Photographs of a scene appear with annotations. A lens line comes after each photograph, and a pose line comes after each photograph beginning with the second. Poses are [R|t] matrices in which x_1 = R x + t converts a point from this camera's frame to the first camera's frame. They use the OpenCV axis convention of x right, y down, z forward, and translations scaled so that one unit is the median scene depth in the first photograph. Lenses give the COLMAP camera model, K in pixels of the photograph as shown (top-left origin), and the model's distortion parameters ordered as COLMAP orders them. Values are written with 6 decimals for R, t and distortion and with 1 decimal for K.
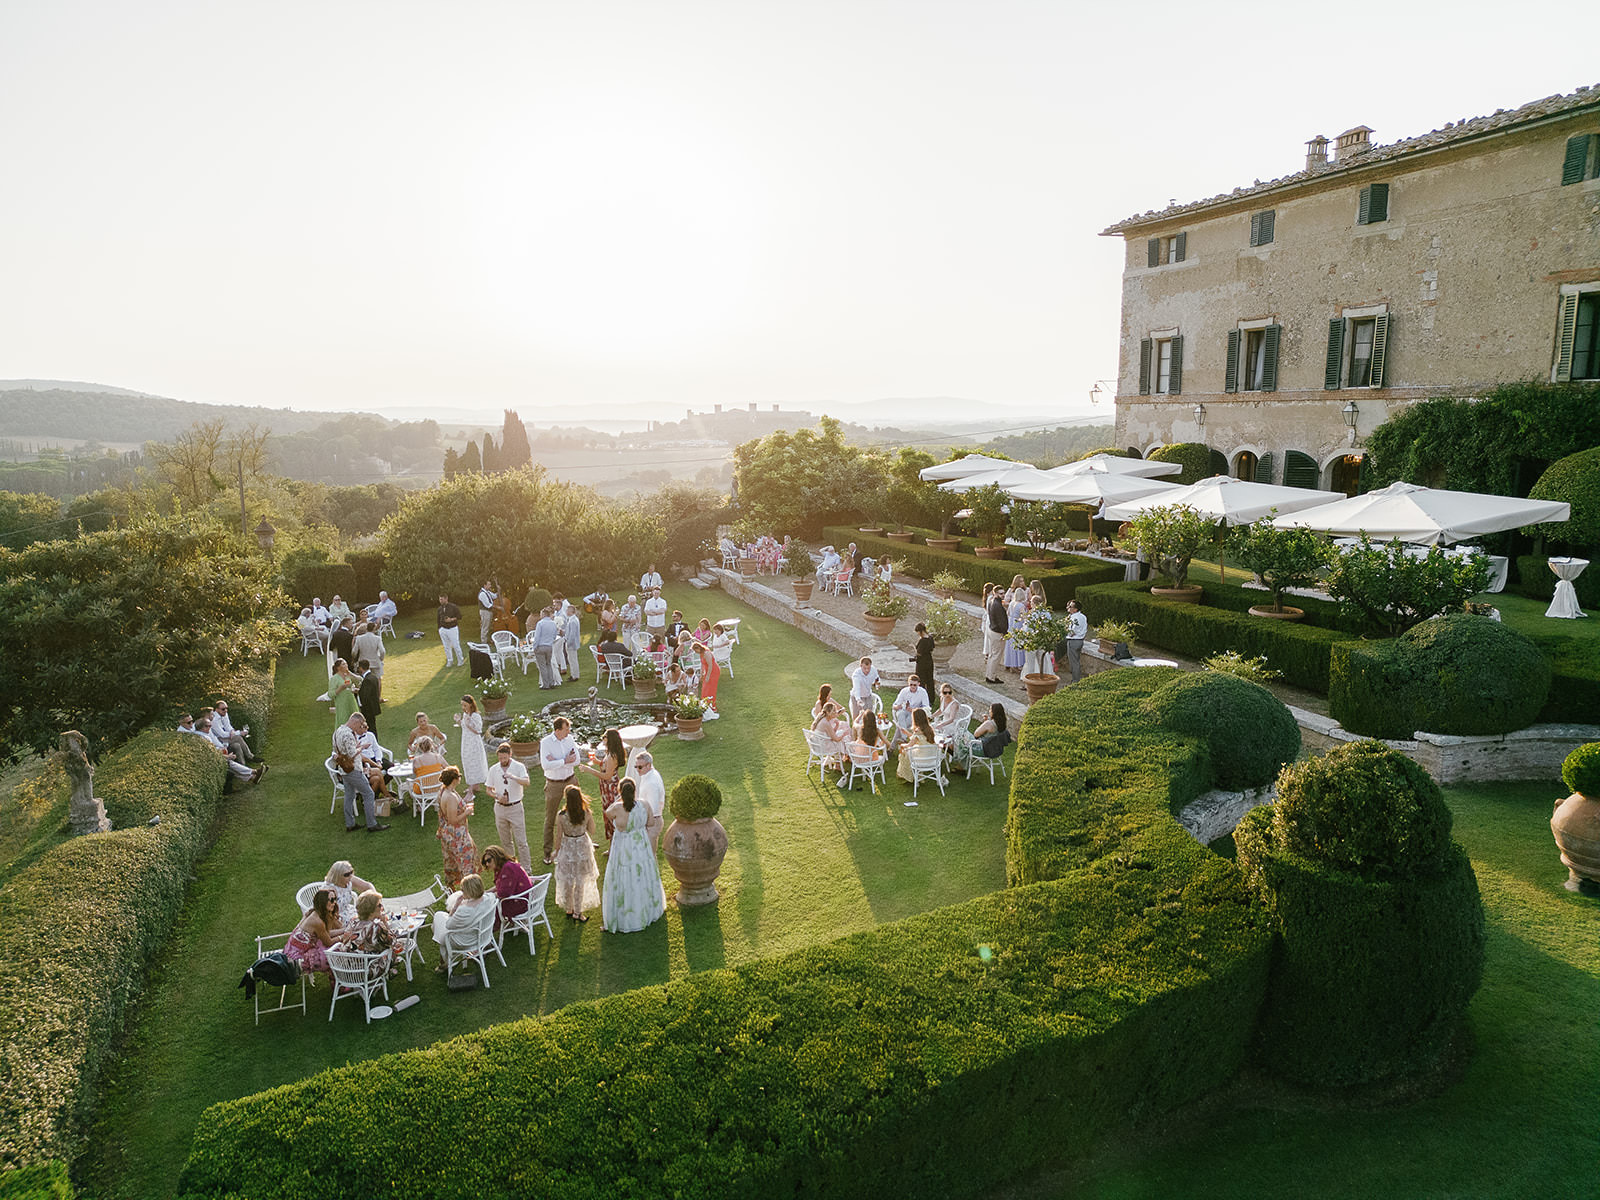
lens RADIAL K [[1121.0, 0, 799.6], [0, 1121.0, 598.7], [0, 0, 1]] dist [0.065187, -0.059708]
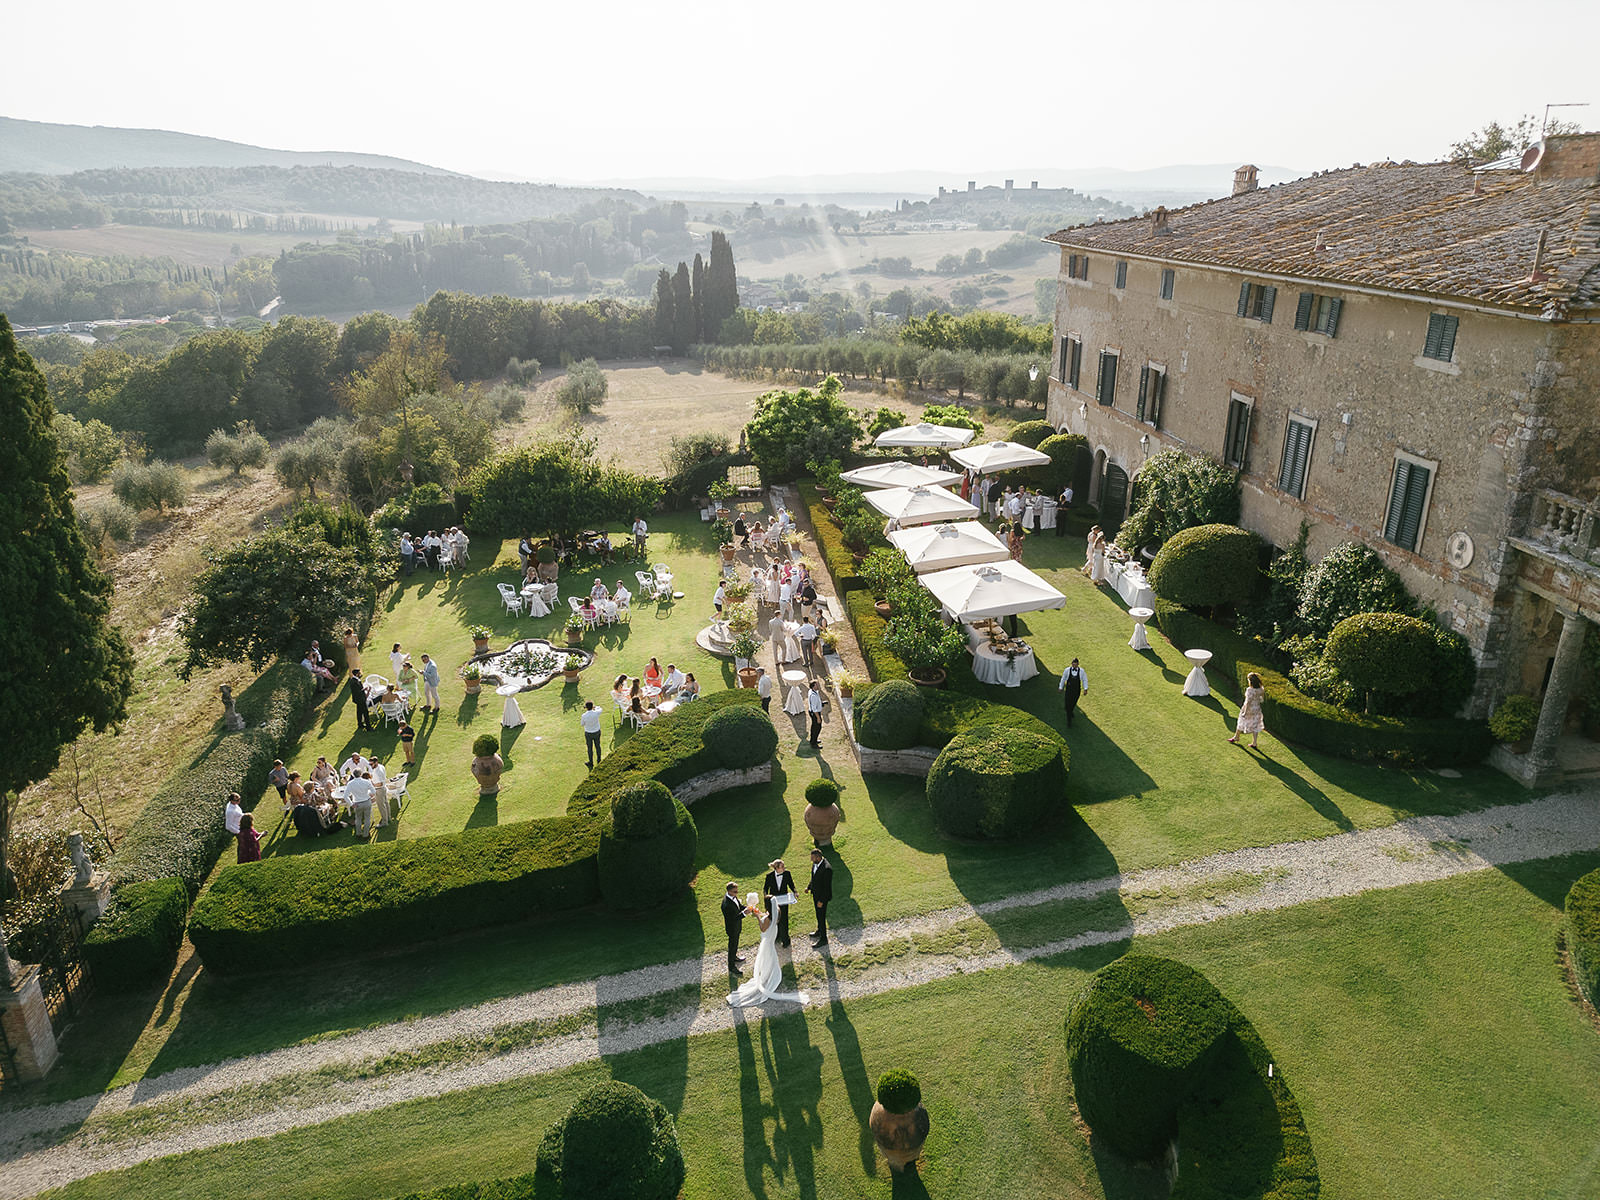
lens RADIAL K [[1121.0, 0, 800.9], [0, 1121.0, 601.1], [0, 0, 1]] dist [0.065187, -0.059708]
pose [[0.975904, 0.078960, -0.203413, 0.624589], [-0.039031, 0.980363, 0.193299, -0.363941], [0.214681, -0.180702, 0.959822, -0.592896]]
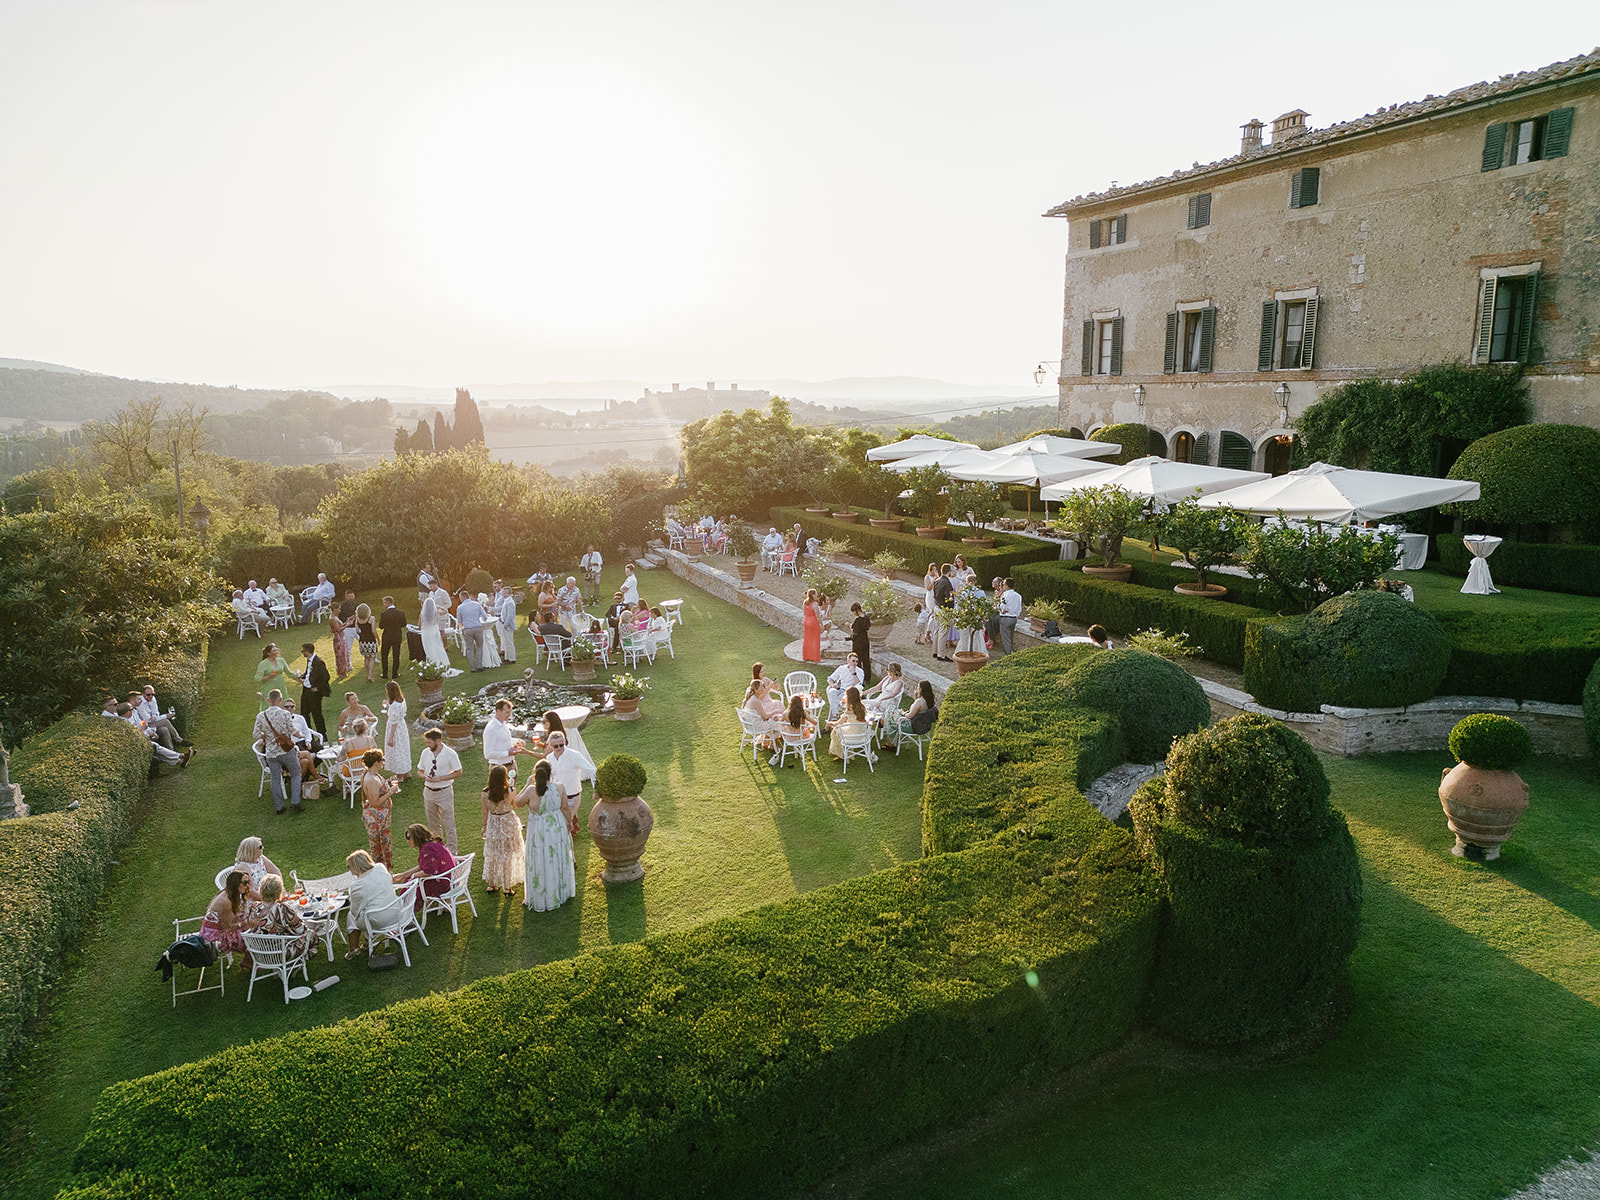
lens RADIAL K [[1121.0, 0, 799.0], [0, 1121.0, 596.9], [0, 0, 1]] dist [0.065187, -0.059708]
pose [[0.999364, -0.005079, 0.035304, 0.023175], [0.004499, 0.999854, 0.016503, -0.000257], [-0.035383, -0.016333, 0.999240, -0.009119]]
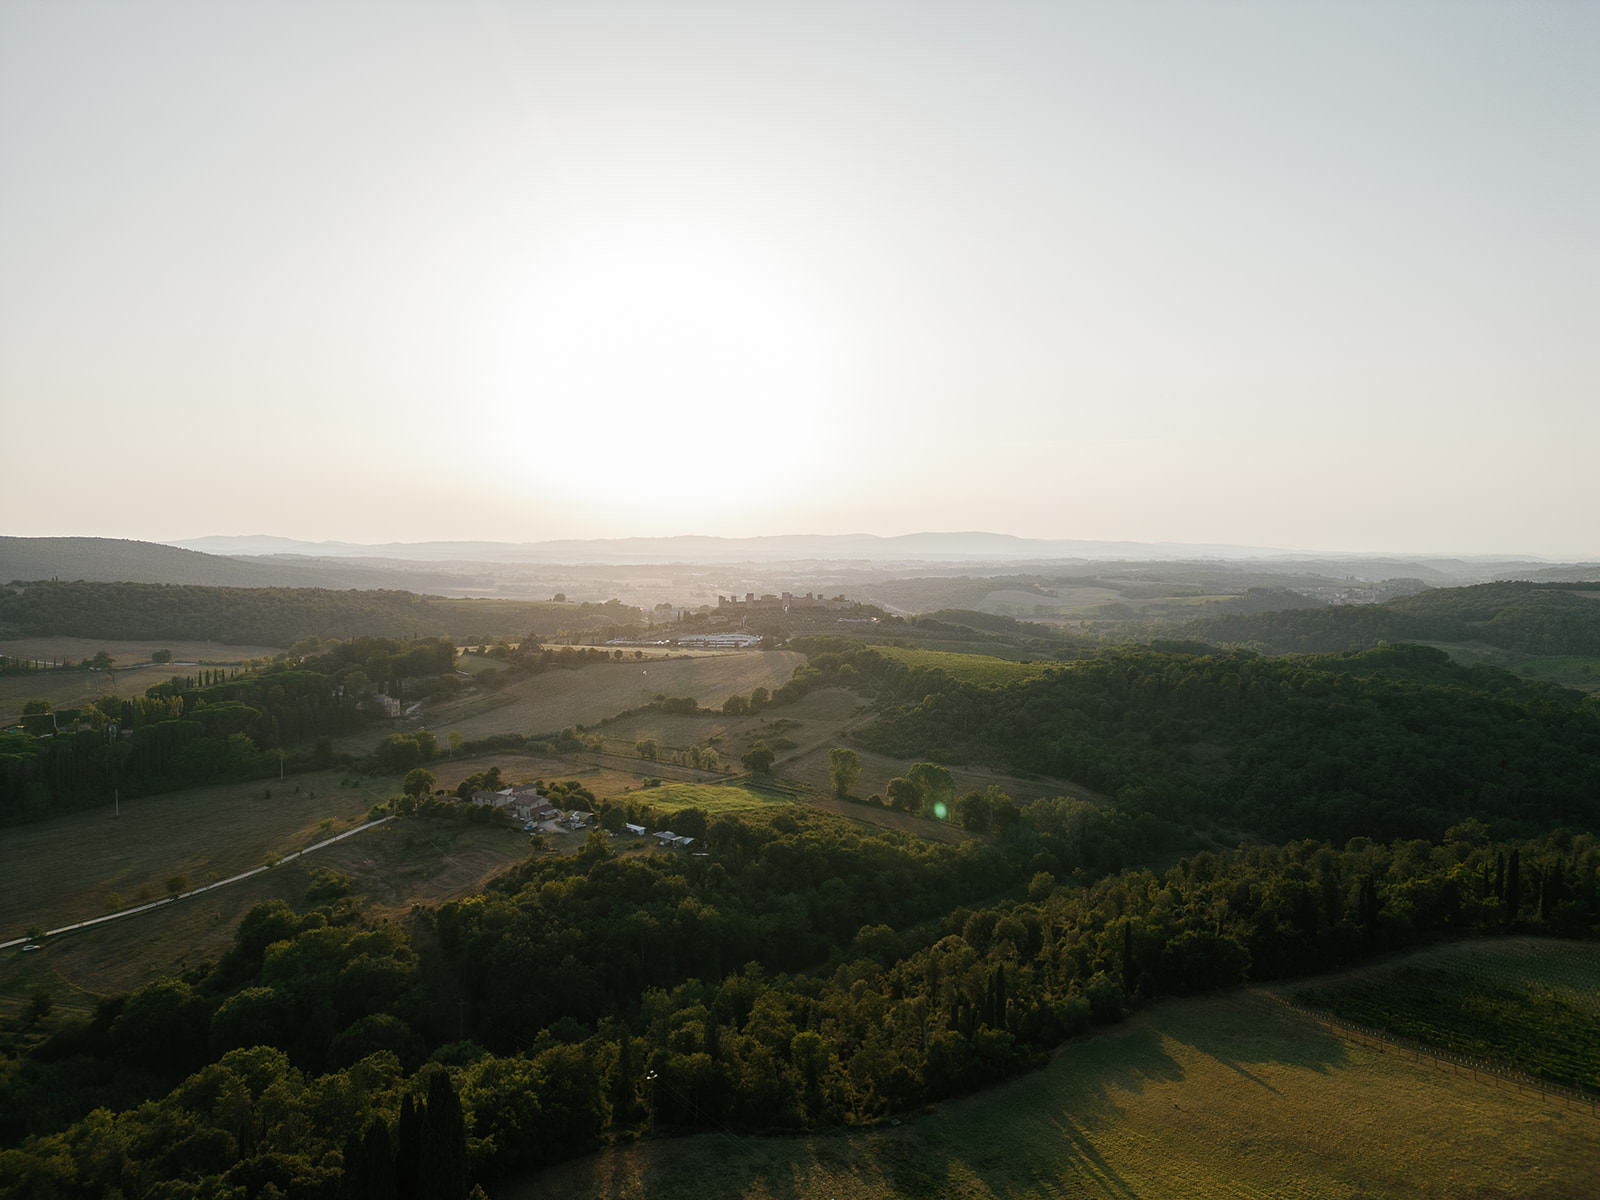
lens RADIAL K [[1121.0, 0, 801.2], [0, 1121.0, 598.6], [0, 0, 1]] dist [0.065187, -0.059708]
pose [[0.999568, 0.009931, -0.027671, -0.089670], [-0.013180, 0.992703, -0.119859, -3.891642], [0.026278, 0.120172, 0.992405, 2.589381]]
